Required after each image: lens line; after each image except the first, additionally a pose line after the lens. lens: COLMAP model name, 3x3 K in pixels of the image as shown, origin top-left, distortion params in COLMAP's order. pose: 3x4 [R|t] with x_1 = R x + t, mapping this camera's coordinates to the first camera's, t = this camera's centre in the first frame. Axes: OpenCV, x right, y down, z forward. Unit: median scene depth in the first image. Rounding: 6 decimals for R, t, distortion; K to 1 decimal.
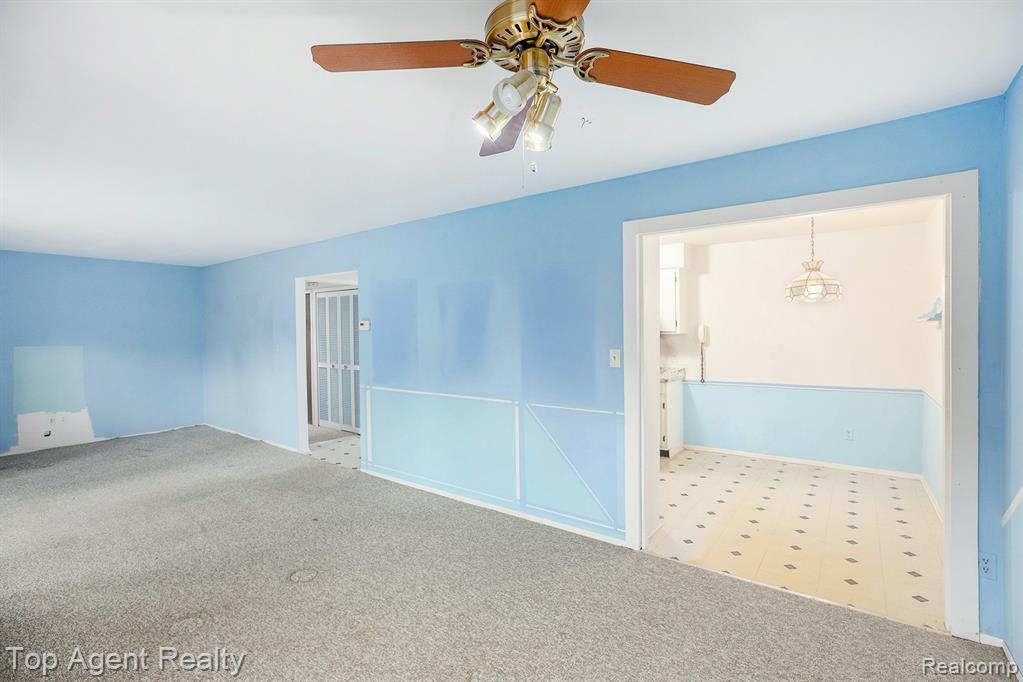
lens RADIAL K [[466.8, 0, 507.1], [0, 466.8, 335.0], [0, 0, 1]] dist [-0.030570, 0.018147]
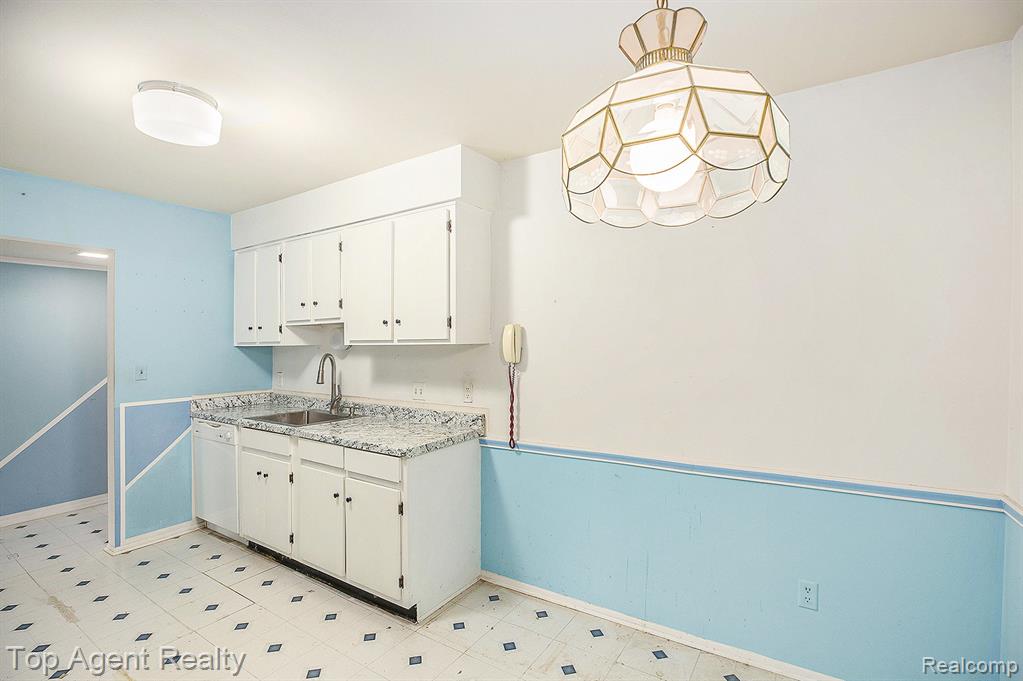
lens RADIAL K [[464.4, 0, 507.4], [0, 464.4, 352.4], [0, 0, 1]] dist [-0.028948, 0.000232]
pose [[0.998324, 0.002758, 0.057811, 0.388275], [-0.003238, 0.999961, 0.008204, 0.001885], [-0.057786, -0.008378, 0.998294, 0.529159]]
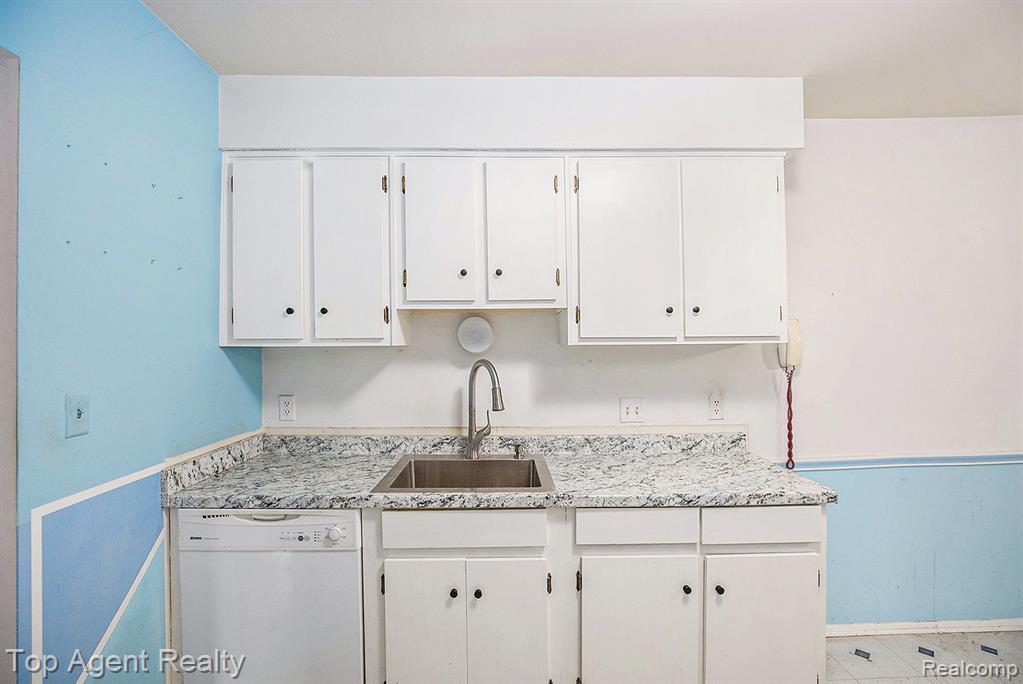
lens RADIAL K [[473.9, 0, 511.5], [0, 473.9, 342.0], [0, 0, 1]] dist [-0.053624, 0.019839]
pose [[0.781263, 0.016758, 0.623978, -0.013284], [-0.003070, 0.999731, -0.023006, 0.004814], [-0.624195, 0.016058, 0.781104, 0.837022]]
